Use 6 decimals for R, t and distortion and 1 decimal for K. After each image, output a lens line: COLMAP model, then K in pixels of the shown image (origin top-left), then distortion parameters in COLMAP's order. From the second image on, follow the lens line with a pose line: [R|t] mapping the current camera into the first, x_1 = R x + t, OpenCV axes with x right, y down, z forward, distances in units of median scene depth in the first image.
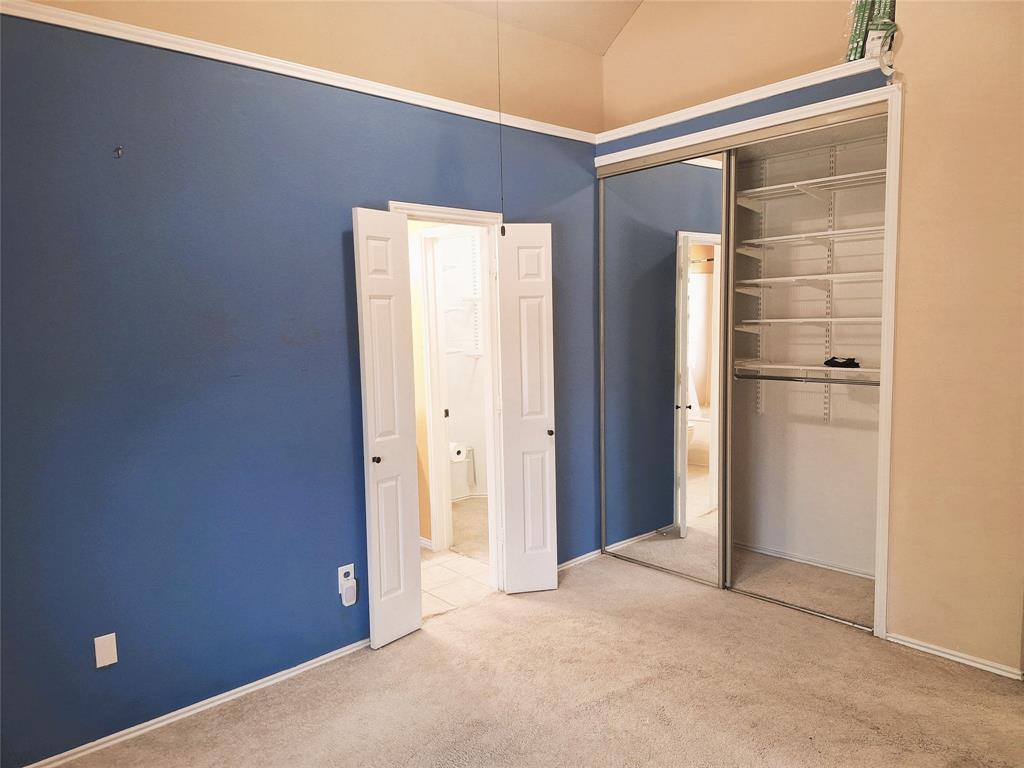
lens RADIAL K [[720.1, 0, 514.9], [0, 720.1, 380.7], [0, 0, 1]] dist [0.017392, -0.009778]
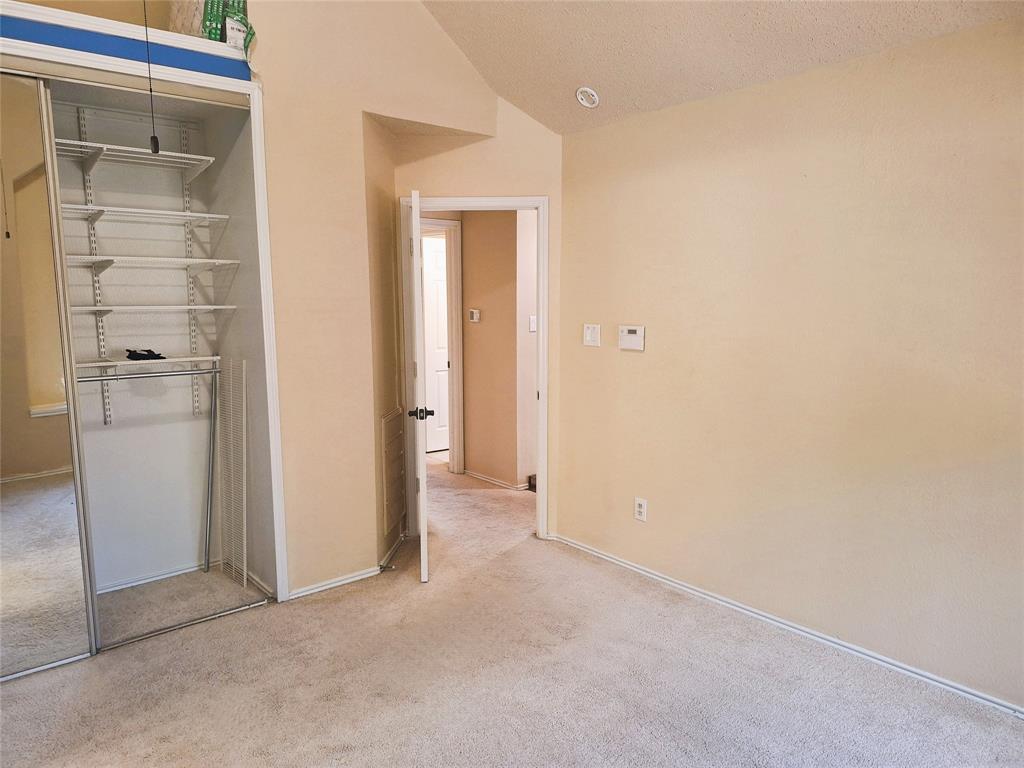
lens RADIAL K [[720.1, 0, 514.2], [0, 720.1, 383.8], [0, 0, 1]] dist [0.017392, -0.009778]
pose [[0.039392, -0.106759, 0.993504, -0.527648], [0.098621, 0.989837, 0.102455, -0.043234], [-0.994345, 0.093944, 0.049520, 0.583926]]
